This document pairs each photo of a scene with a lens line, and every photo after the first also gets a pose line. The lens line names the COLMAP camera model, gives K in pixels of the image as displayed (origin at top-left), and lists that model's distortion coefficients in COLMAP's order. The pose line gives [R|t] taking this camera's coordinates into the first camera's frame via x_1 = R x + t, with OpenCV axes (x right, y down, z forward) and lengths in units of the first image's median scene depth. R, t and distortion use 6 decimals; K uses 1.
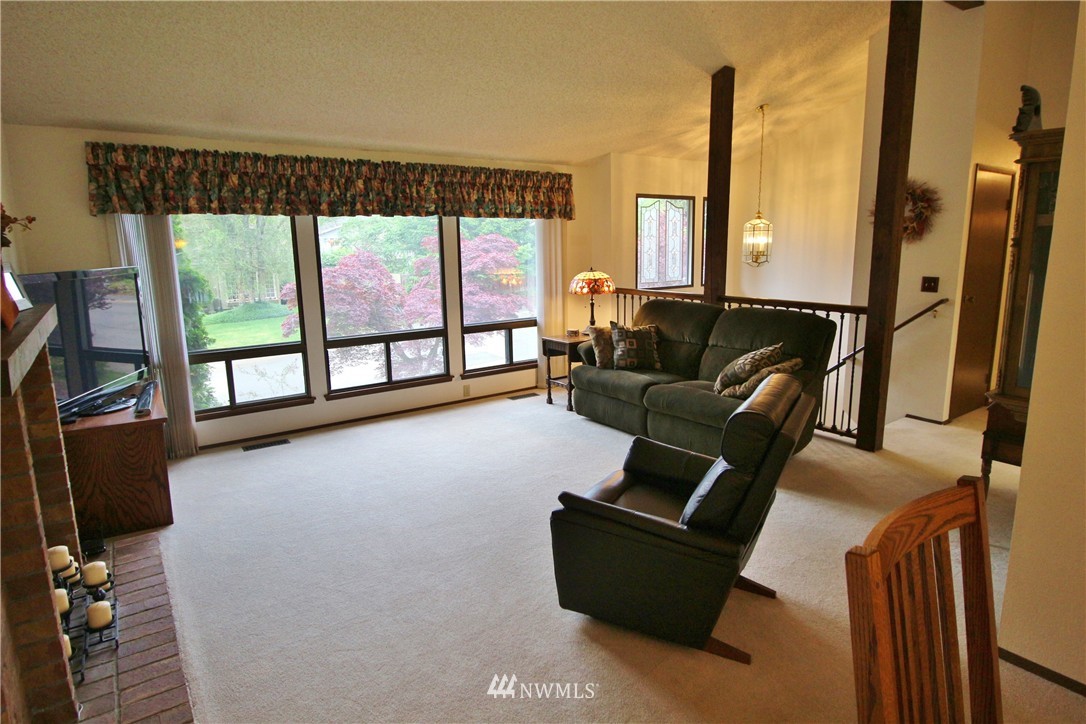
lens RADIAL K [[611.9, 0, 543.0], [0, 611.9, 362.0], [0, 0, 1]] dist [-0.000125, -0.001658]
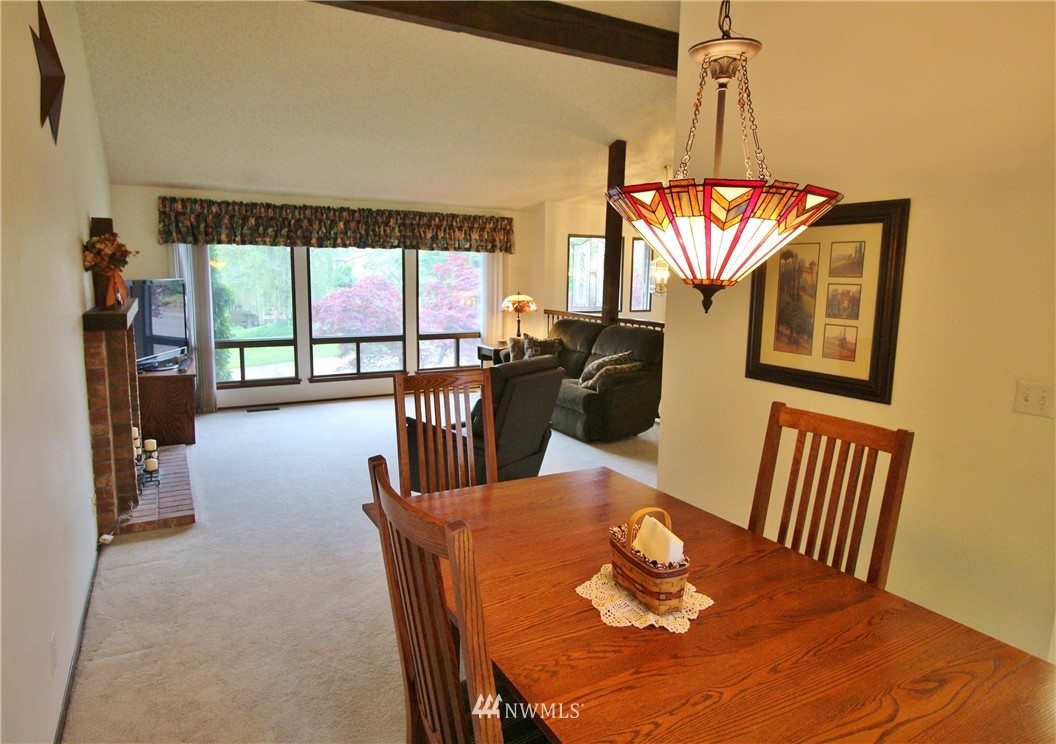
lens RADIAL K [[632.1, 0, 494.5], [0, 632.1, 372.5], [0, 0, 1]] dist [-0.002127, 0.027607]
pose [[0.990608, 0.049312, -0.127532, 0.230491], [-0.053526, 0.998121, -0.029828, 0.061103], [0.125822, 0.036374, 0.991386, -0.337060]]
